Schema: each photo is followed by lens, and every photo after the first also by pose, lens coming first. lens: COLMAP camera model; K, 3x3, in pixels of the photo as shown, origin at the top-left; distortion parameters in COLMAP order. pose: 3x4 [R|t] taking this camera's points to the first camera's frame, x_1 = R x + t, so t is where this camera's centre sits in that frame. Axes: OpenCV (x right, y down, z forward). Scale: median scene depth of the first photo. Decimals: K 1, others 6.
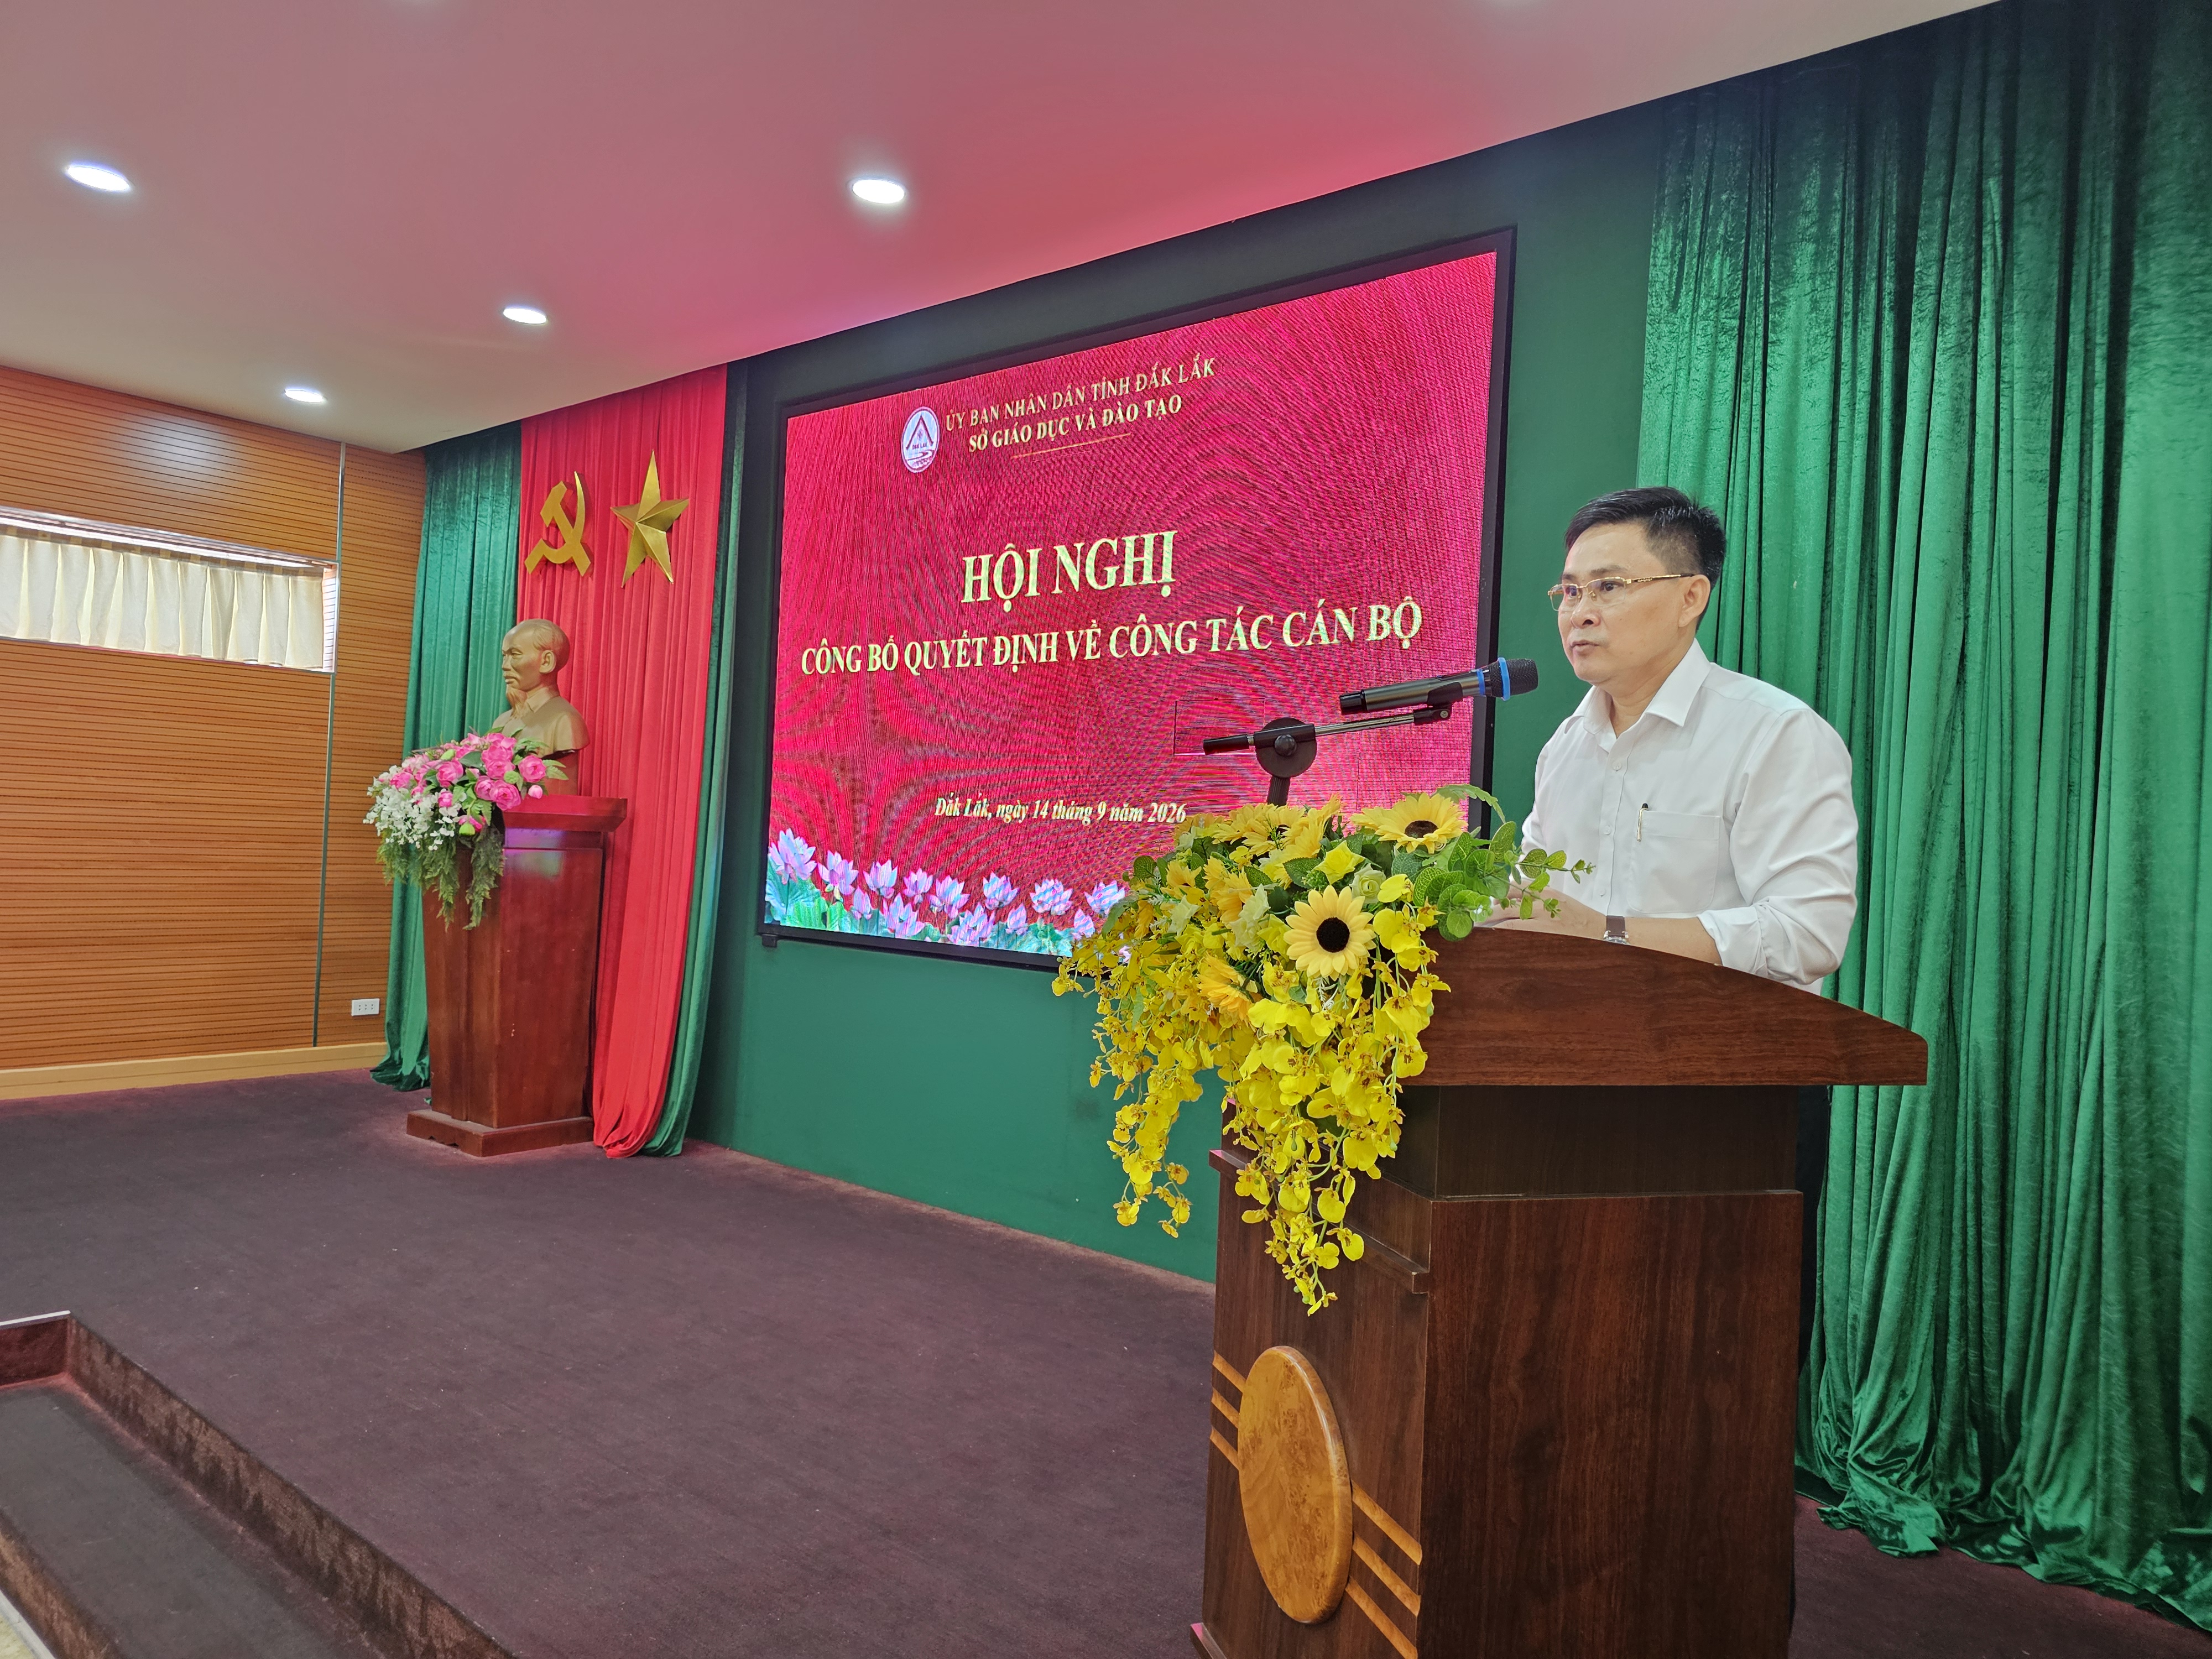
lens RADIAL K [[1457.9, 0, 1145.1], [0, 1457.9, 837.8], [0, 0, 1]] dist [0.050825, -0.043738]
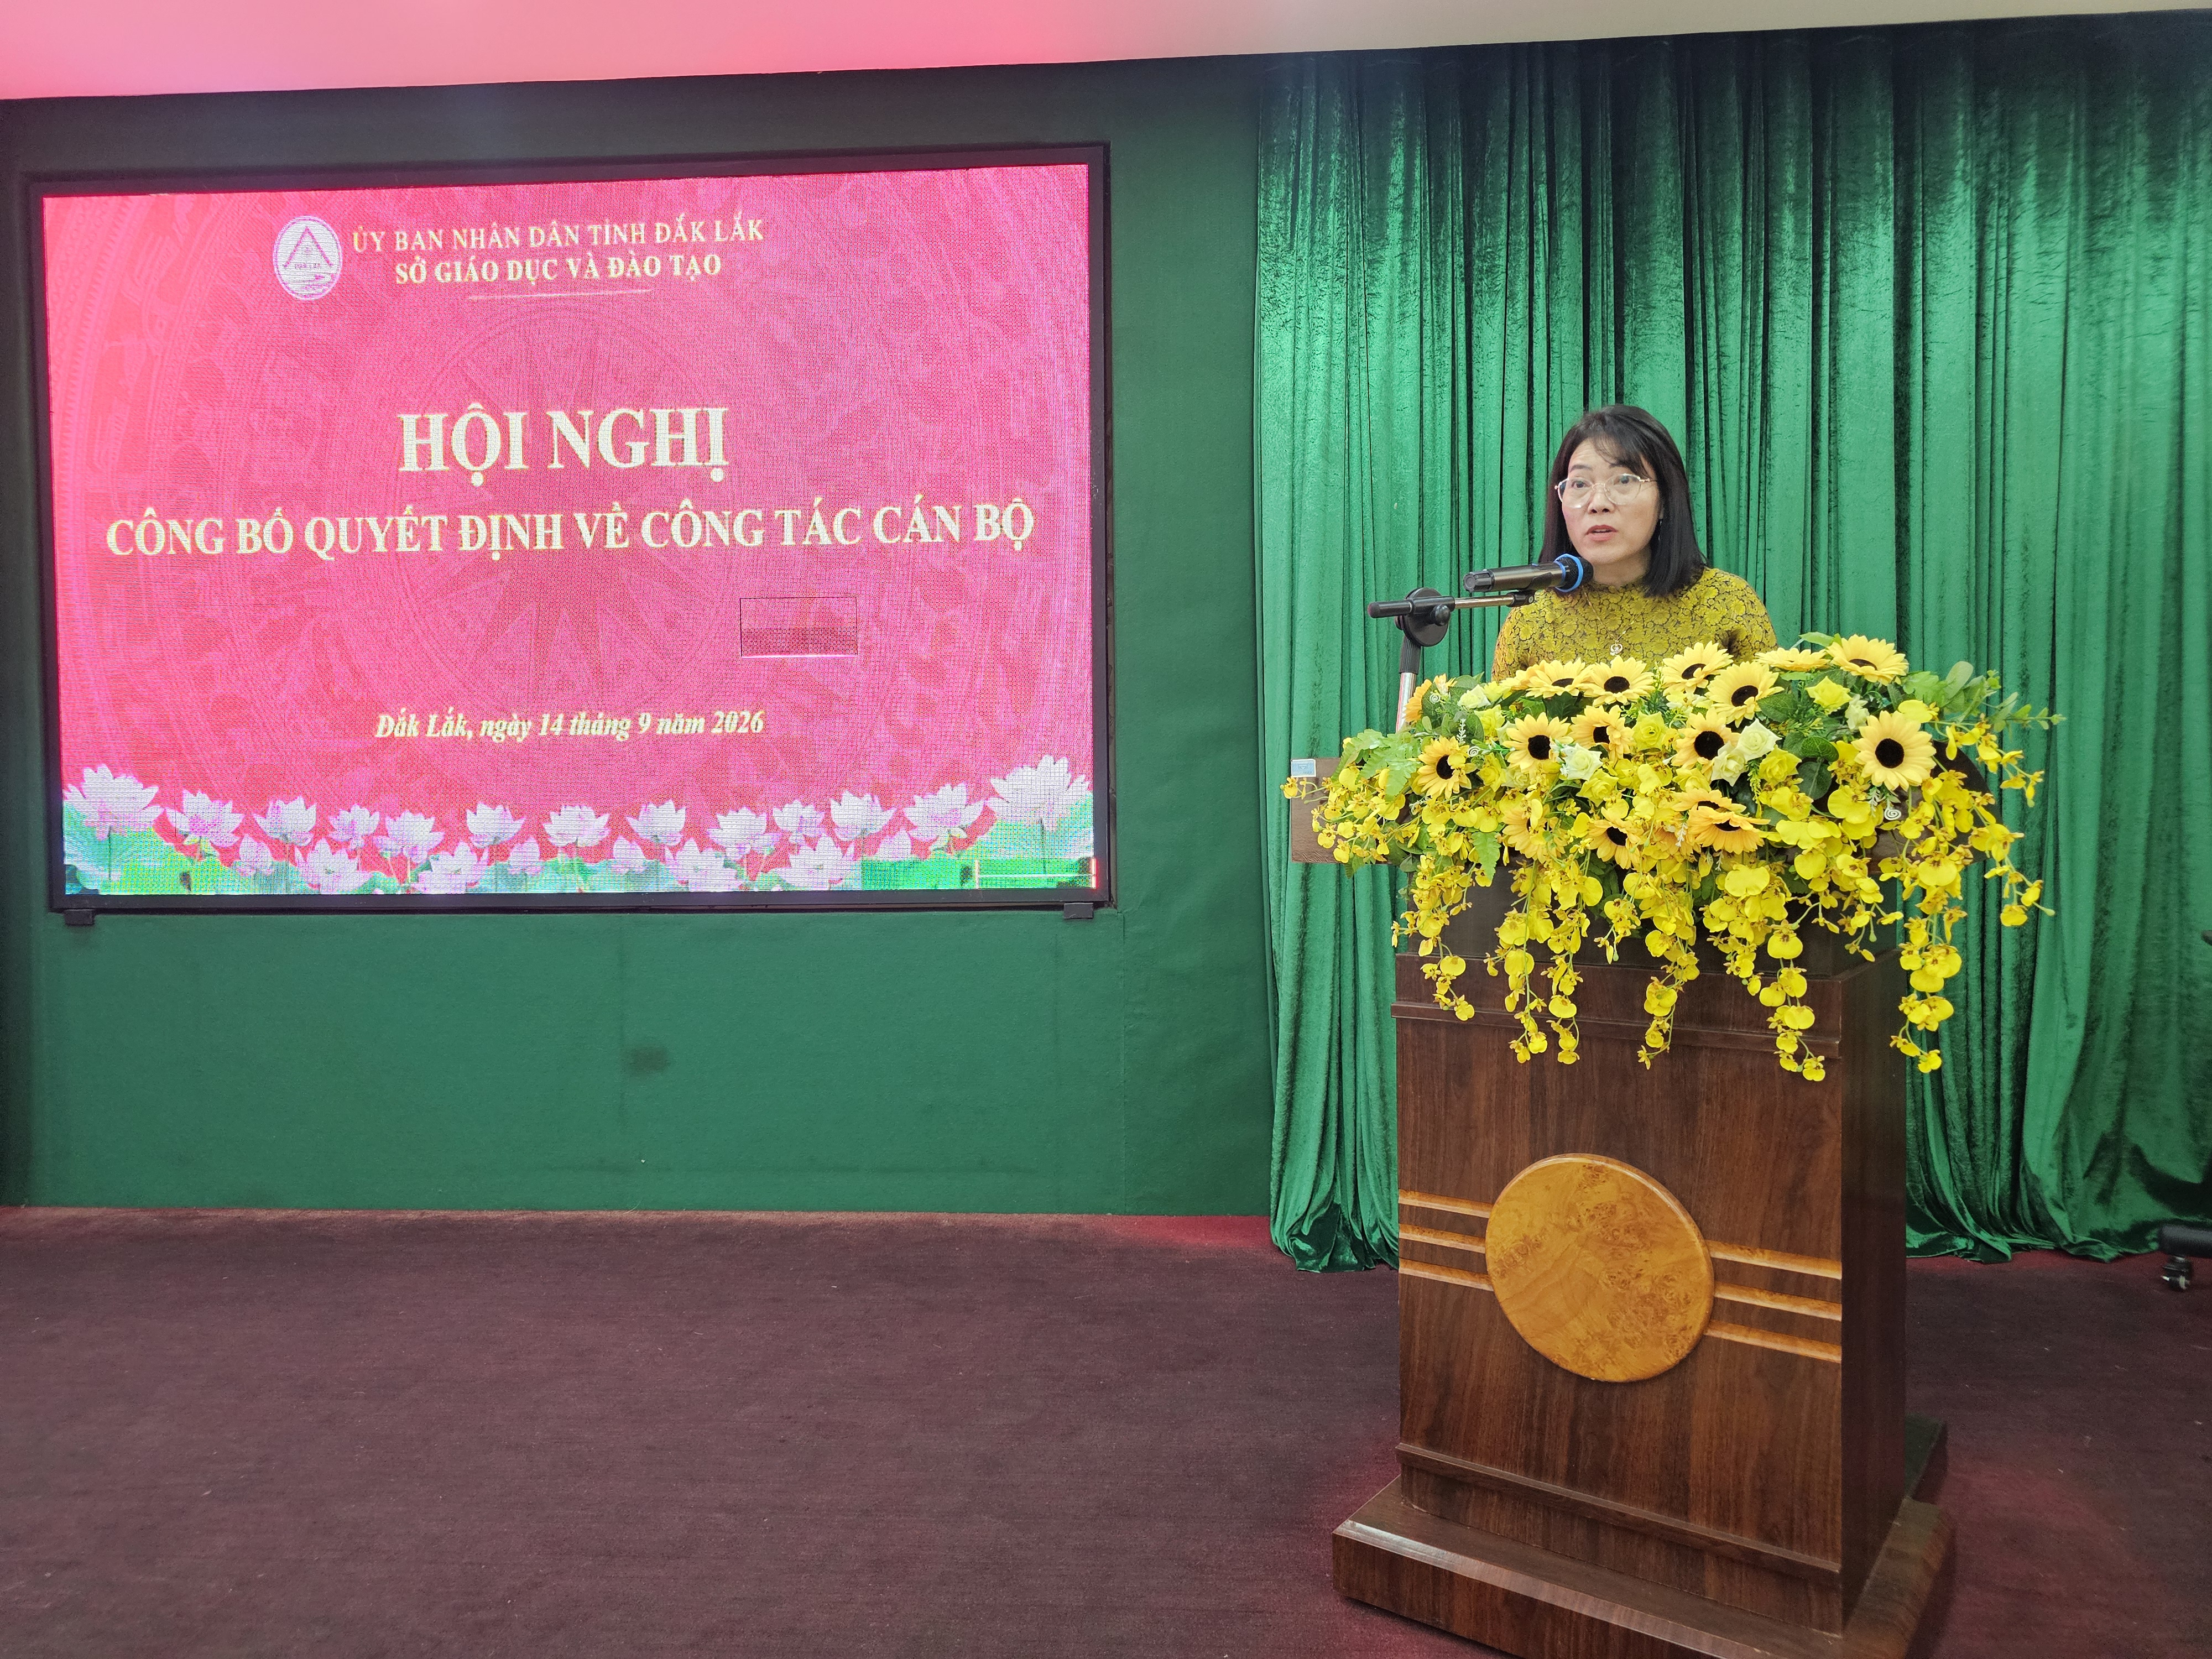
lens RADIAL K [[1457.9, 0, 1115.3], [0, 1457.9, 833.8], [0, 0, 1]] dist [0.050825, -0.043738]
pose [[0.817869, -0.070735, 0.571041, -0.296736], [0.043862, 0.997192, 0.060701, 0.006827], [-0.573731, -0.024598, 0.818675, 0.106051]]
